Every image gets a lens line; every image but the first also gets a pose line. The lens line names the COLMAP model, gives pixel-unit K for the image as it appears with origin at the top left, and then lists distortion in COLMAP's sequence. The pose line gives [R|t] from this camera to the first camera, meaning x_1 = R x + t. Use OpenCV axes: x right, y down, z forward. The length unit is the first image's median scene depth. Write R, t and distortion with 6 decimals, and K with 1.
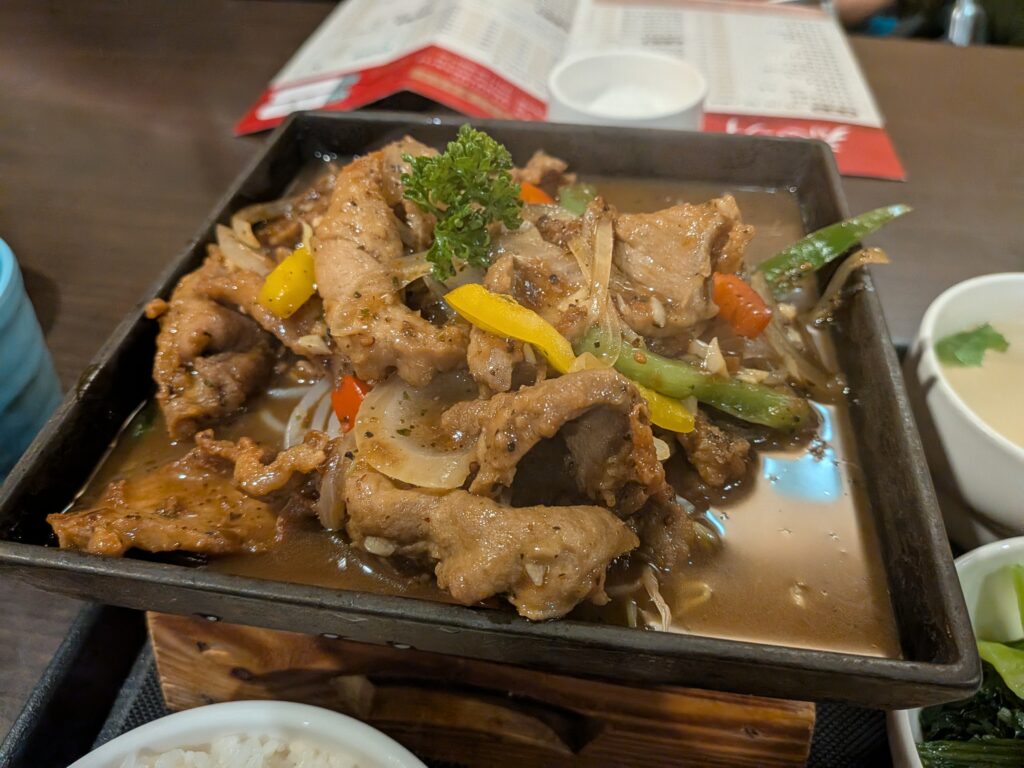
lens RADIAL K [[713.3, 0, 512.0], [0, 713.3, 384.0], [0, 0, 1]] dist [0.070904, -0.186644]
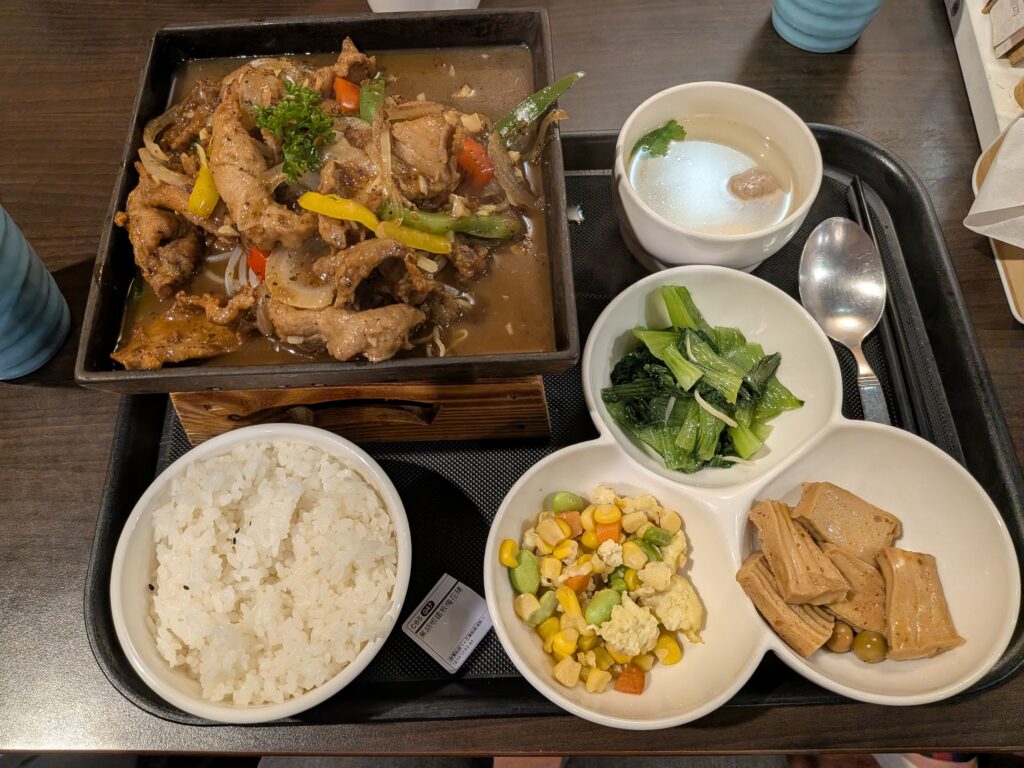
lens RADIAL K [[713.3, 0, 512.0], [0, 713.3, 384.0], [0, 0, 1]] dist [0.070904, -0.186644]
pose [[0.981363, -0.172883, 0.083888, 0.186676], [0.131622, 0.922821, 0.362047, -0.260058], [-0.140006, -0.344258, 0.928378, -0.834563]]
